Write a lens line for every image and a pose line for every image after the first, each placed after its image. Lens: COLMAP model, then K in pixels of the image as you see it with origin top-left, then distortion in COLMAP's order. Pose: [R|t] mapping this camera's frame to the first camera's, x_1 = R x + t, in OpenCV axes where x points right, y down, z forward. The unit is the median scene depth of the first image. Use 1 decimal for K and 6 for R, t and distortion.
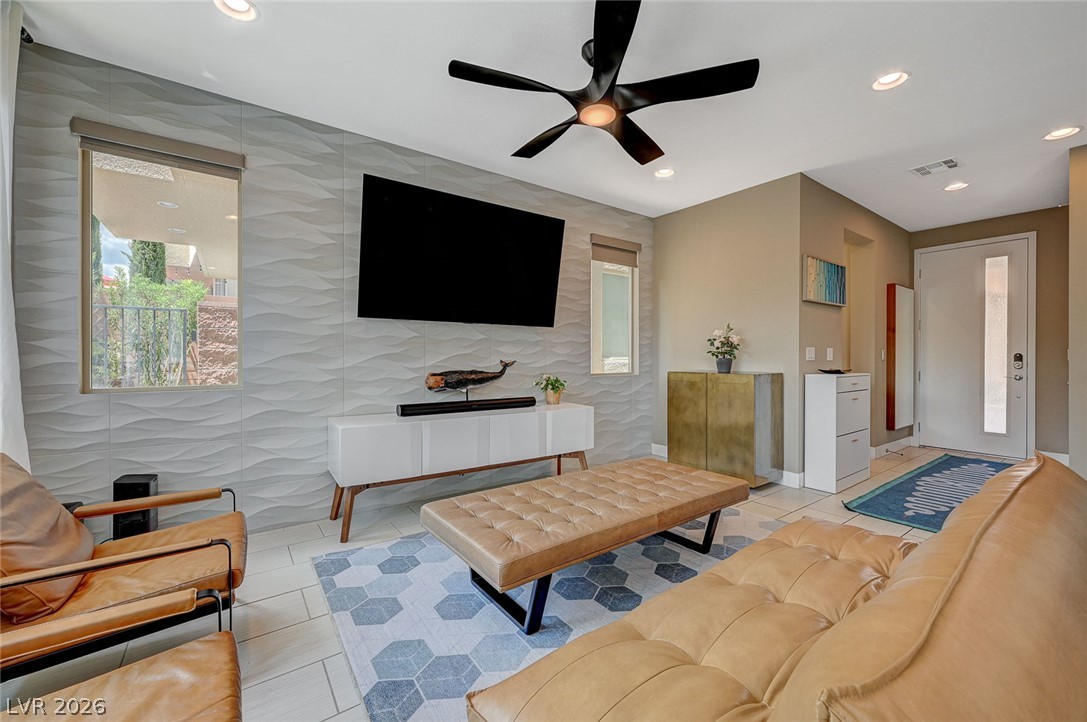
lens RADIAL K [[430.8, 0, 546.9], [0, 430.8, 360.4], [0, 0, 1]] dist [0.000743, -0.000379]
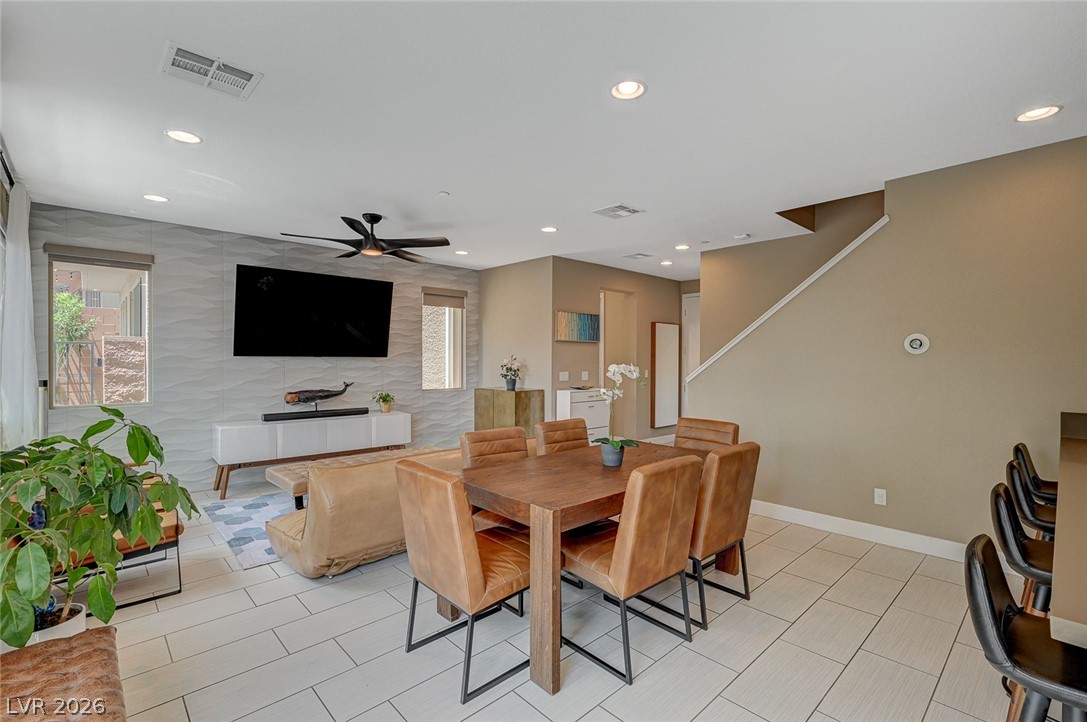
lens RADIAL K [[487.8, 0, 545.9], [0, 487.8, 363.7], [0, 0, 1]] dist [0.003322, 0.000184]
pose [[0.992429, 0.000029, 0.122817, 0.360181], [-0.000259, 0.999998, 0.001863, -0.064064], [-0.122817, -0.001881, 0.992428, -0.684866]]
